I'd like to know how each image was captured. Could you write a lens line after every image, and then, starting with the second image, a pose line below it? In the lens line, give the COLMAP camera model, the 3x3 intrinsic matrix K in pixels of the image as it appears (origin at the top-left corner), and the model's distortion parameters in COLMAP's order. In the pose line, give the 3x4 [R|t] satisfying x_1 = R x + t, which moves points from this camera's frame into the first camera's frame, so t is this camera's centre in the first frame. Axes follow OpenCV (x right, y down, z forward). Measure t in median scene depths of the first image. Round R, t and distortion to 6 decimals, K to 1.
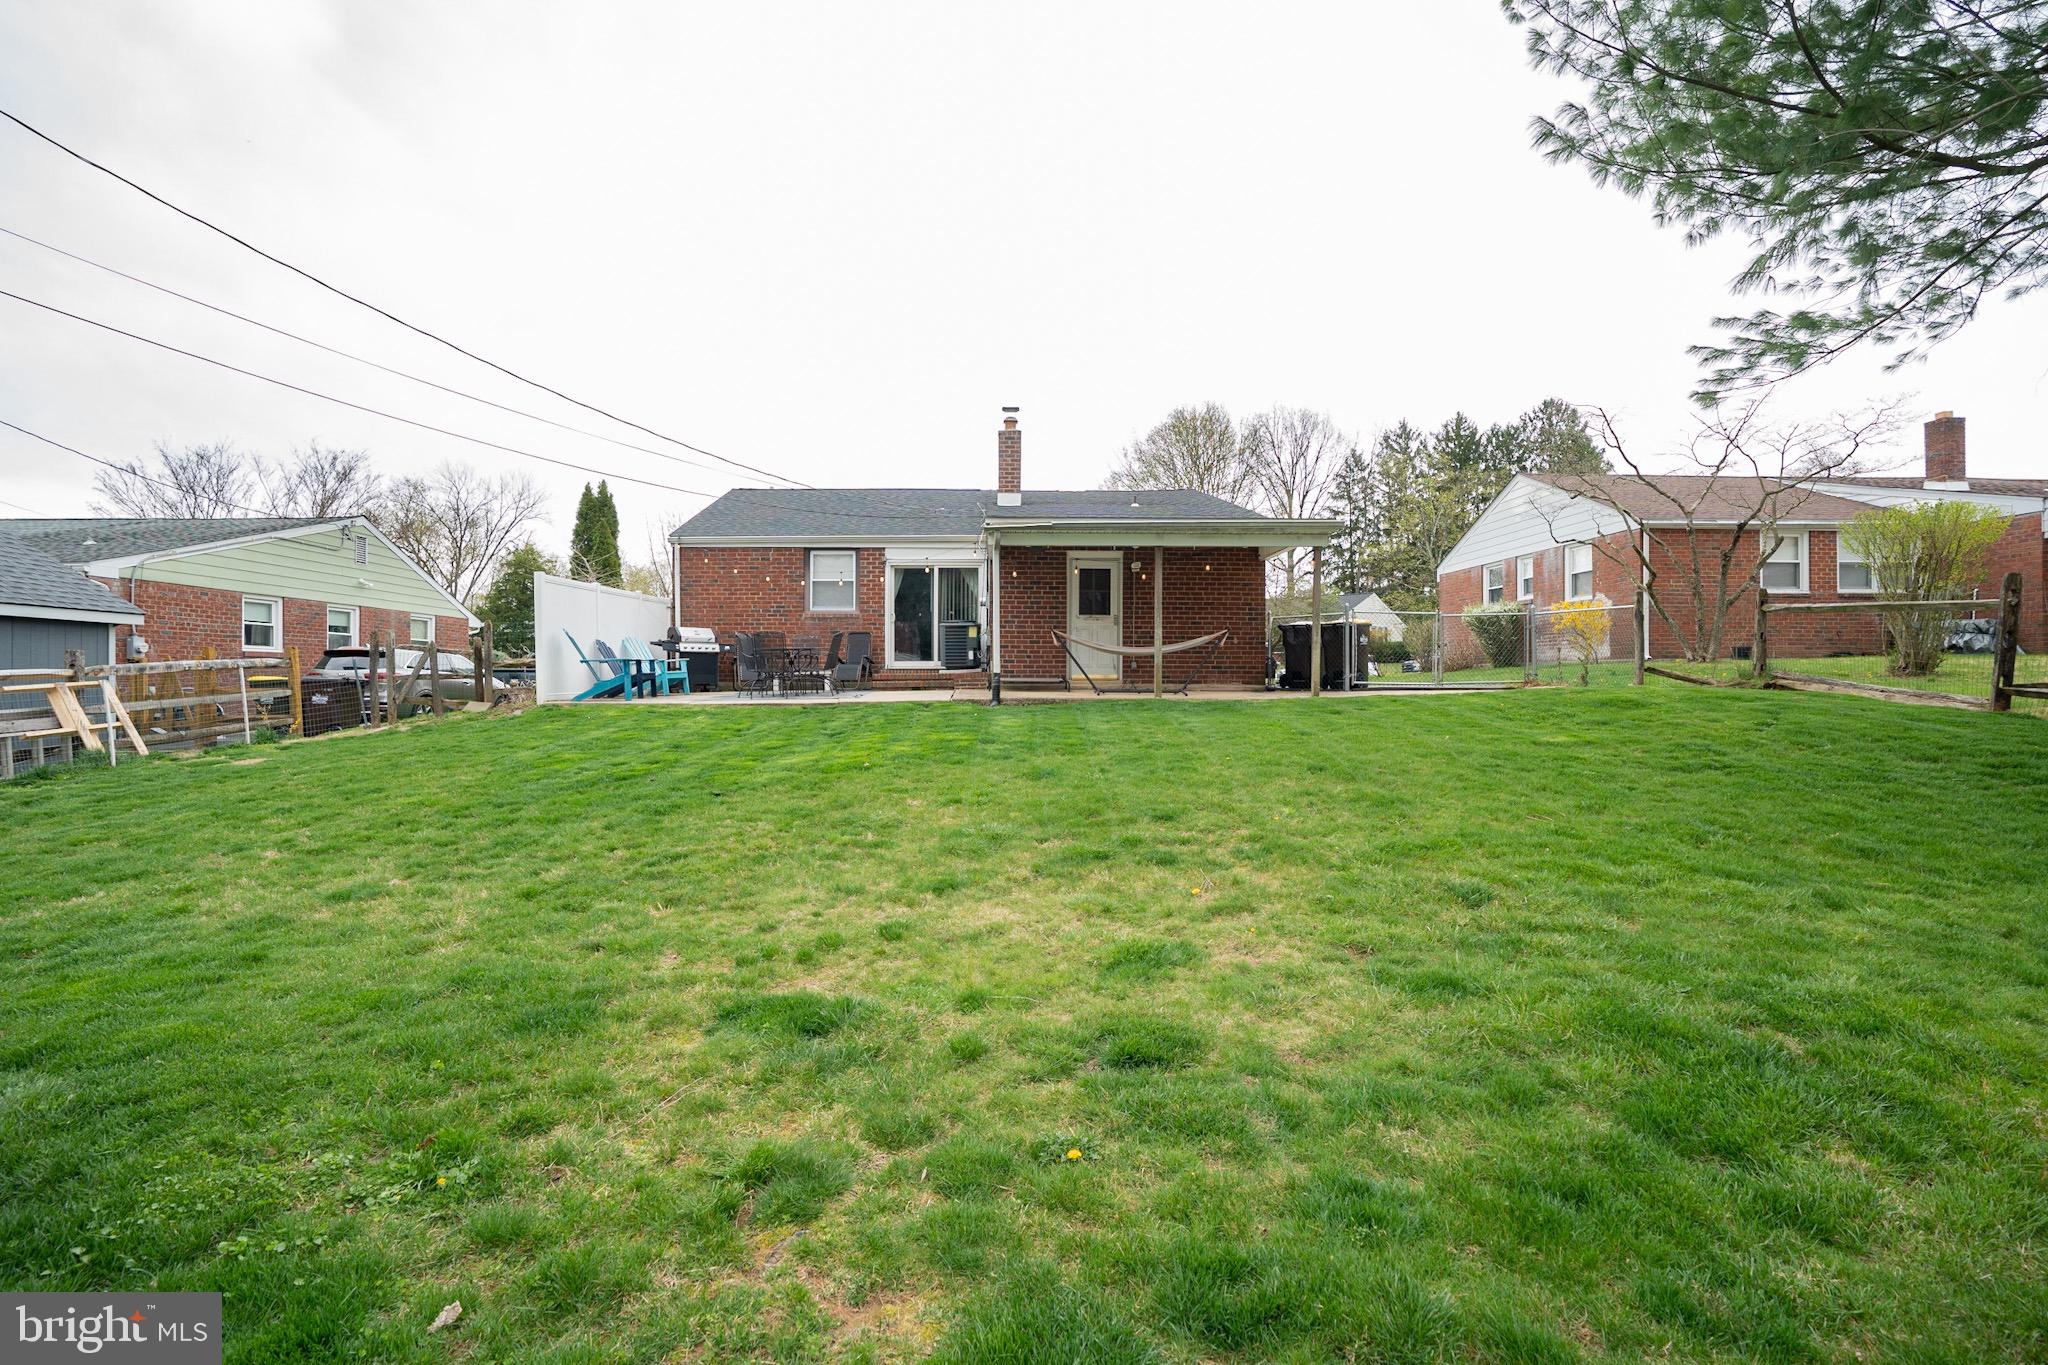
lens RADIAL K [[974.8, 0, 1035.3], [0, 974.8, 689.6], [0, 0, 1]] dist [-0.056964, 0.025306]
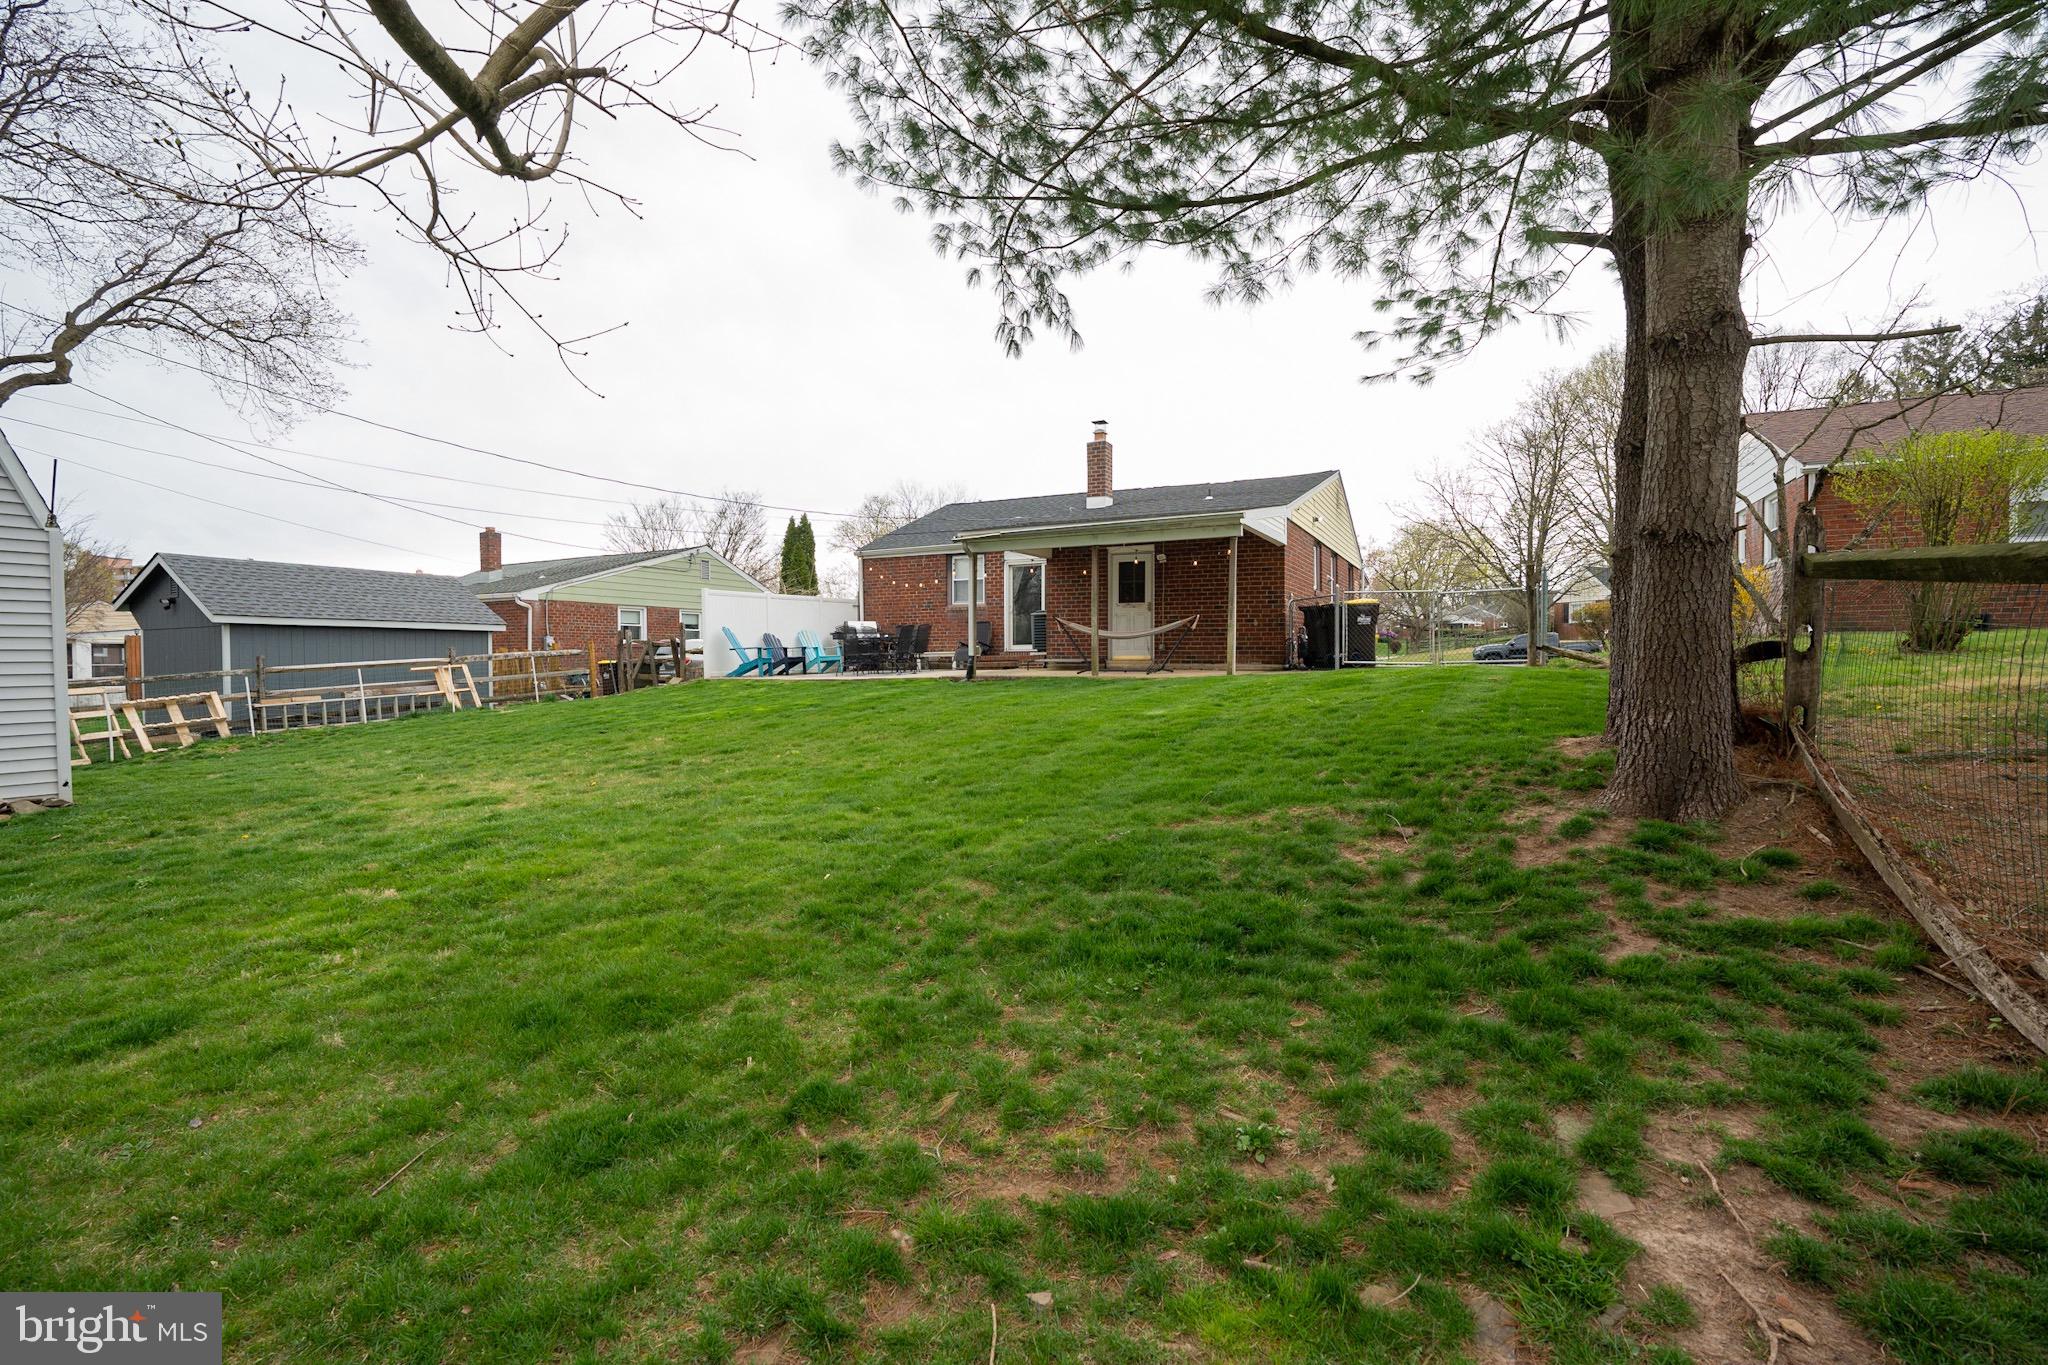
lens RADIAL K [[974.8, 0, 1035.3], [0, 974.8, 689.6], [0, 0, 1]] dist [-0.056964, 0.025306]
pose [[0.886198, 0.009051, -0.463218, 0.485691], [0.000549, 0.999788, 0.020584, 0.000663], [0.463306, -0.018496, 0.886005, -0.053594]]
